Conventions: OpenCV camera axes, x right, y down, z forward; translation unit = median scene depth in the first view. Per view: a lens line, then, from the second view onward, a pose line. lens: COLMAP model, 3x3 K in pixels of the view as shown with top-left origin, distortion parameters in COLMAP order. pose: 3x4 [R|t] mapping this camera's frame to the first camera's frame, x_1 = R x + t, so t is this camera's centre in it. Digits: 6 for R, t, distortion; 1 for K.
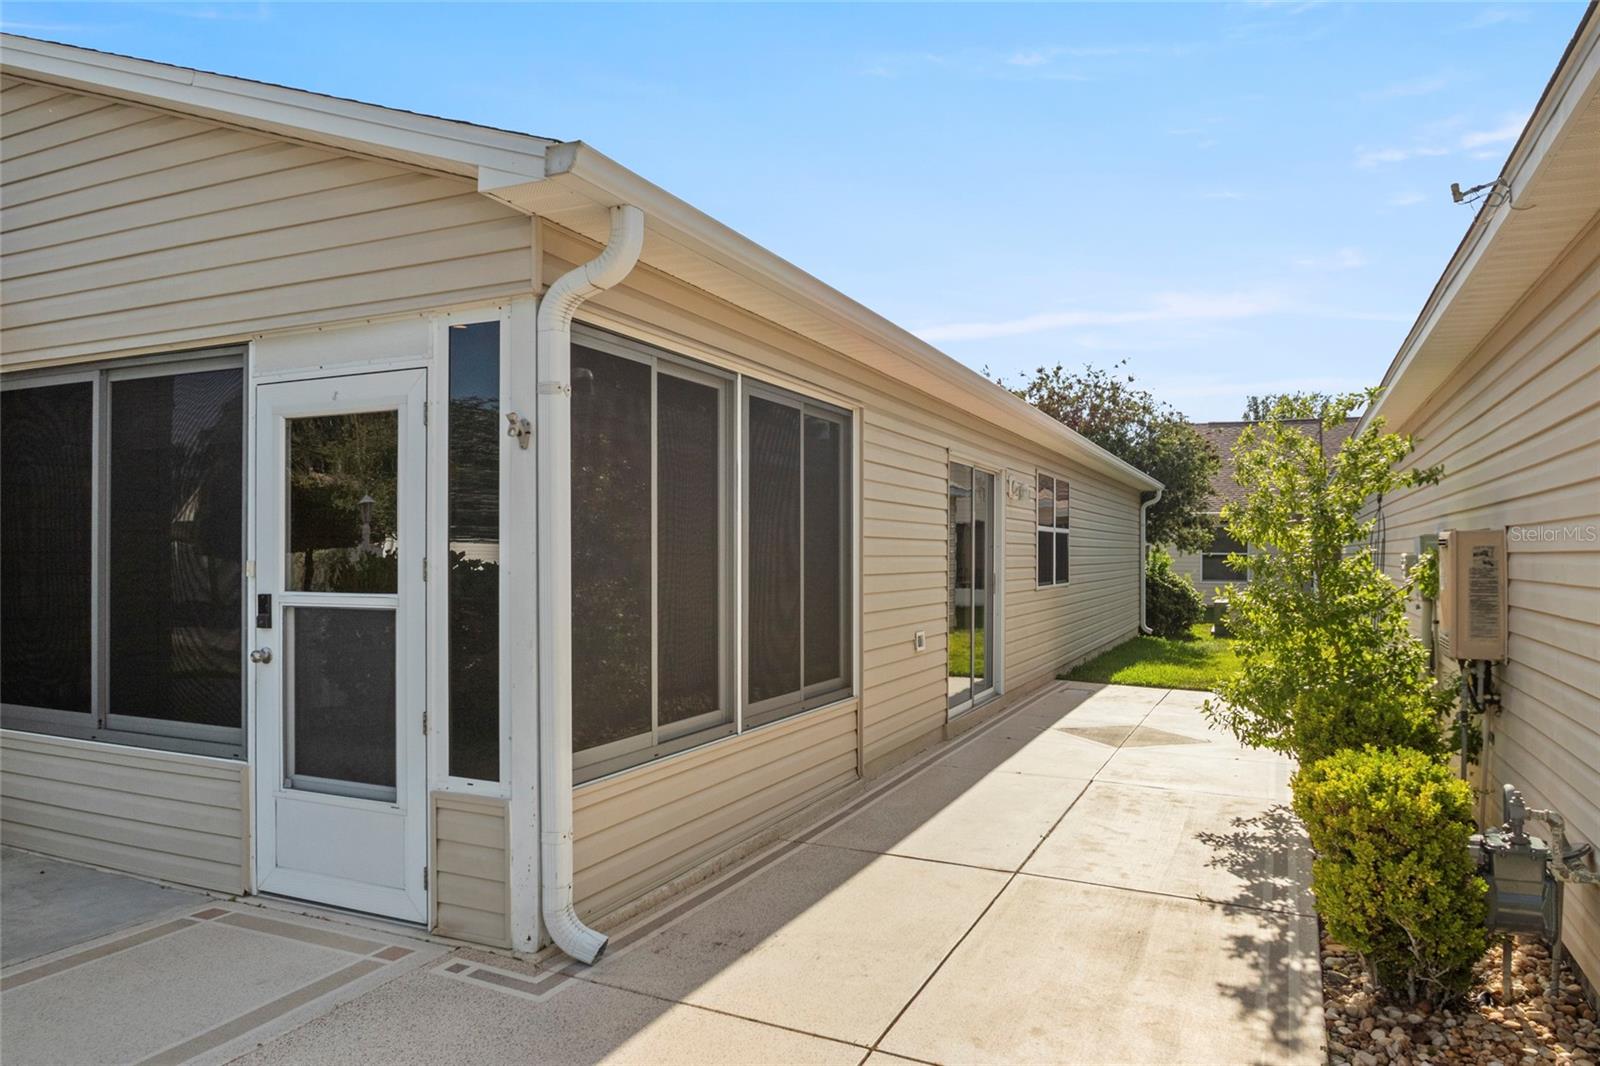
lens RADIAL K [[1051.4, 0, 795.9], [0, 1051.4, 554.5], [0, 0, 1]] dist [-0.025409, -0.002046]
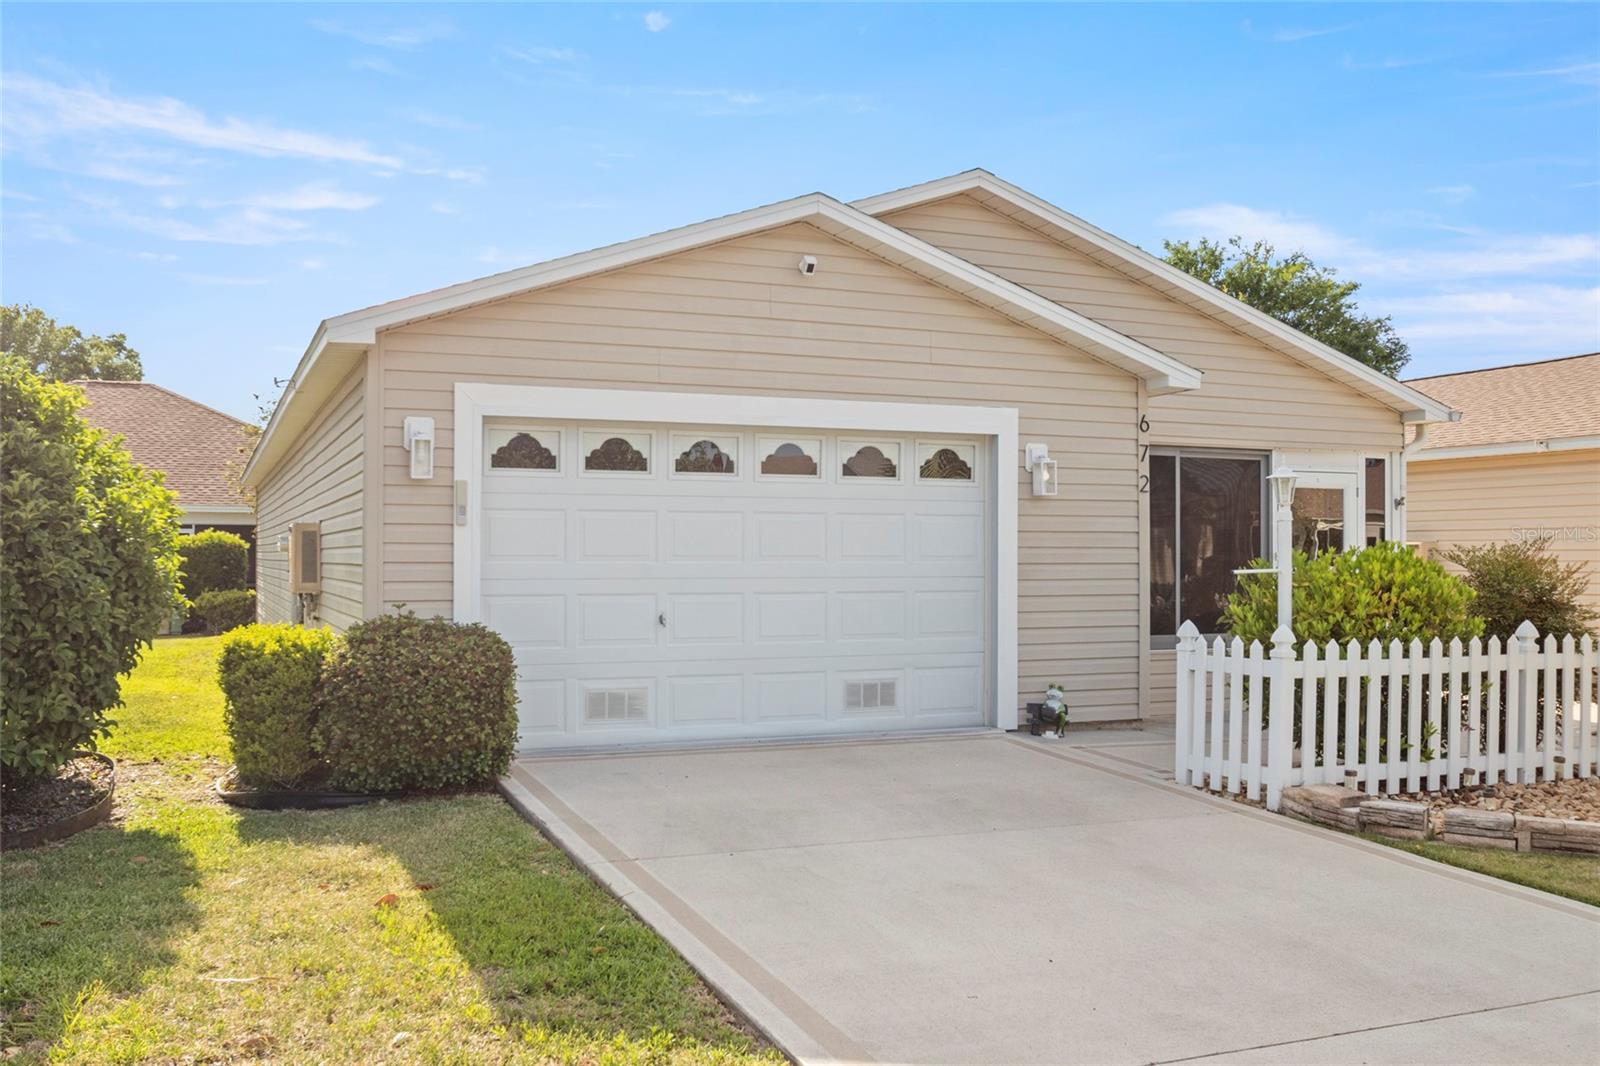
lens RADIAL K [[1439.1, 0, 800.0], [0, 1439.1, 533.0], [0, 0, 1]] dist [-0.044756, 0.003223]
pose [[0.672338, 0.011652, 0.740153, -3.361357], [-0.001686, 0.999898, -0.014209, 0.009907], [-0.740243, 0.008306, 0.672289, -0.255296]]
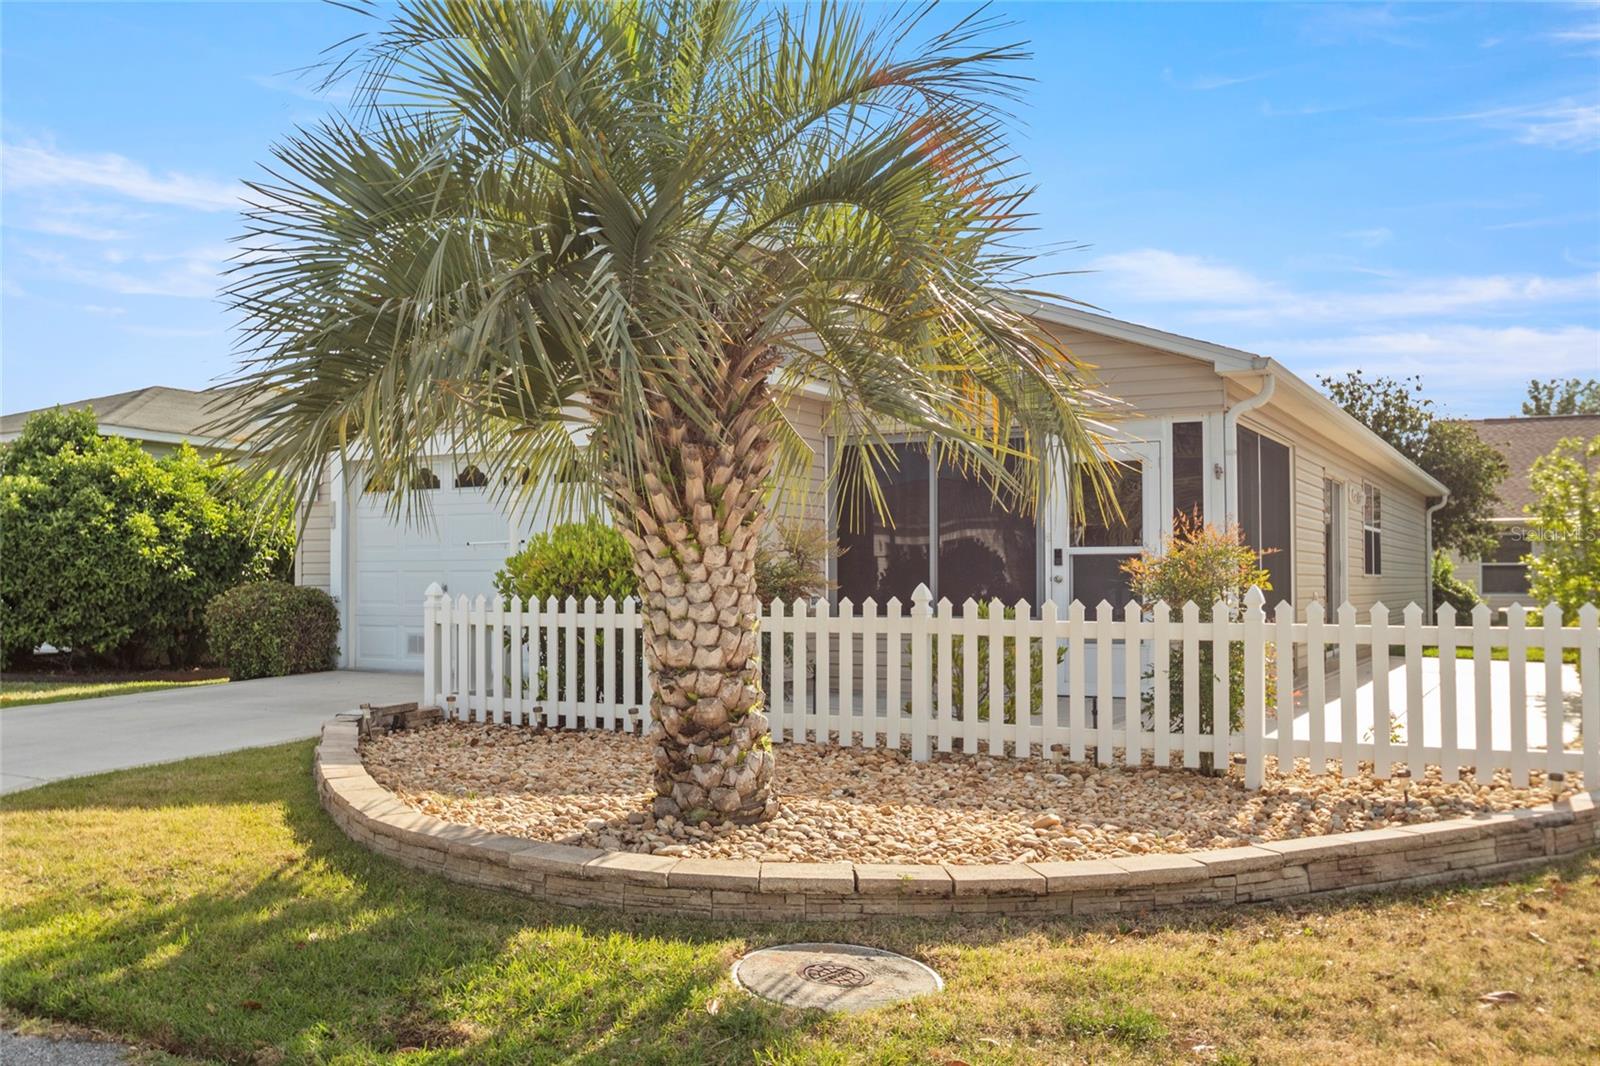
lens RADIAL K [[1417.2, 0, 803.6], [0, 1417.2, 554.8], [0, 0, 1]] dist [-0.060459, 0.002180]
pose [[0.997508, -0.003552, -0.070463, -0.803886], [0.002104, 0.999785, -0.020608, 0.104728], [0.070521, 0.020408, 0.997301, -1.783202]]
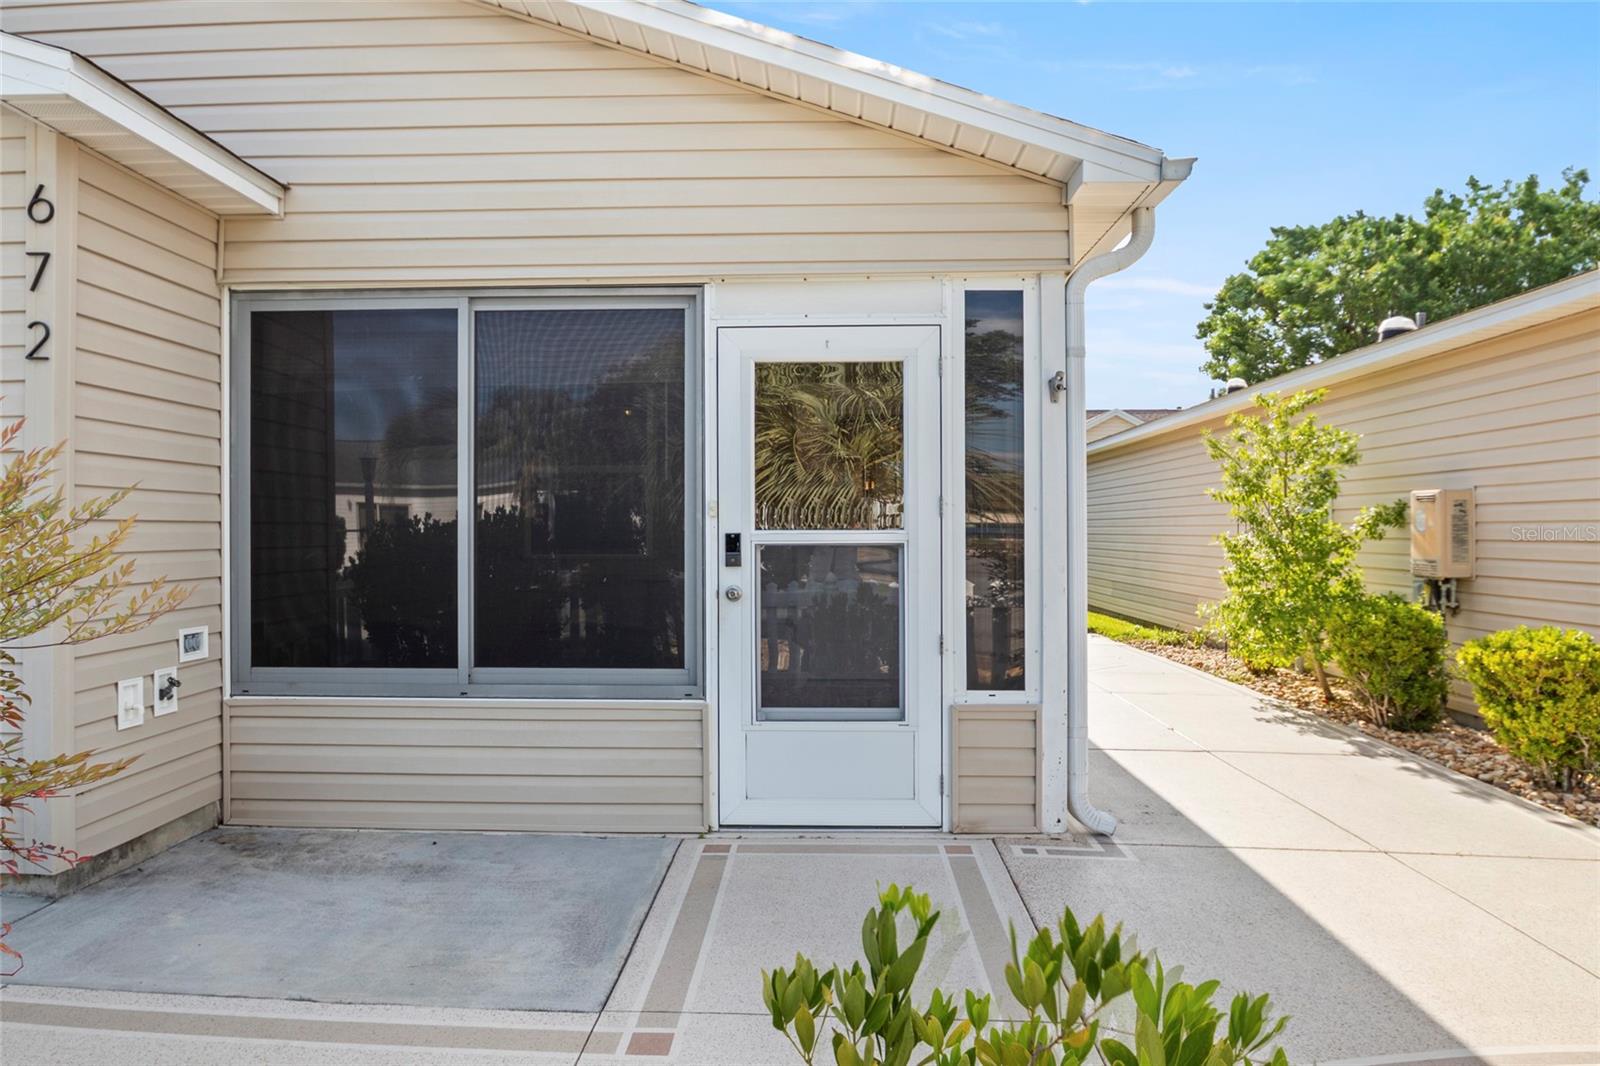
lens RADIAL K [[1022.7, 0, 800.0], [0, 1022.7, 533.0], [0, 0, 1]] dist [-0.029538, -0.002967]
pose [[0.922123, -0.004376, 0.386872, -0.827472], [0.003483, 0.999989, 0.003008, 0.034771], [-0.386881, -0.001426, 0.922128, 0.053626]]
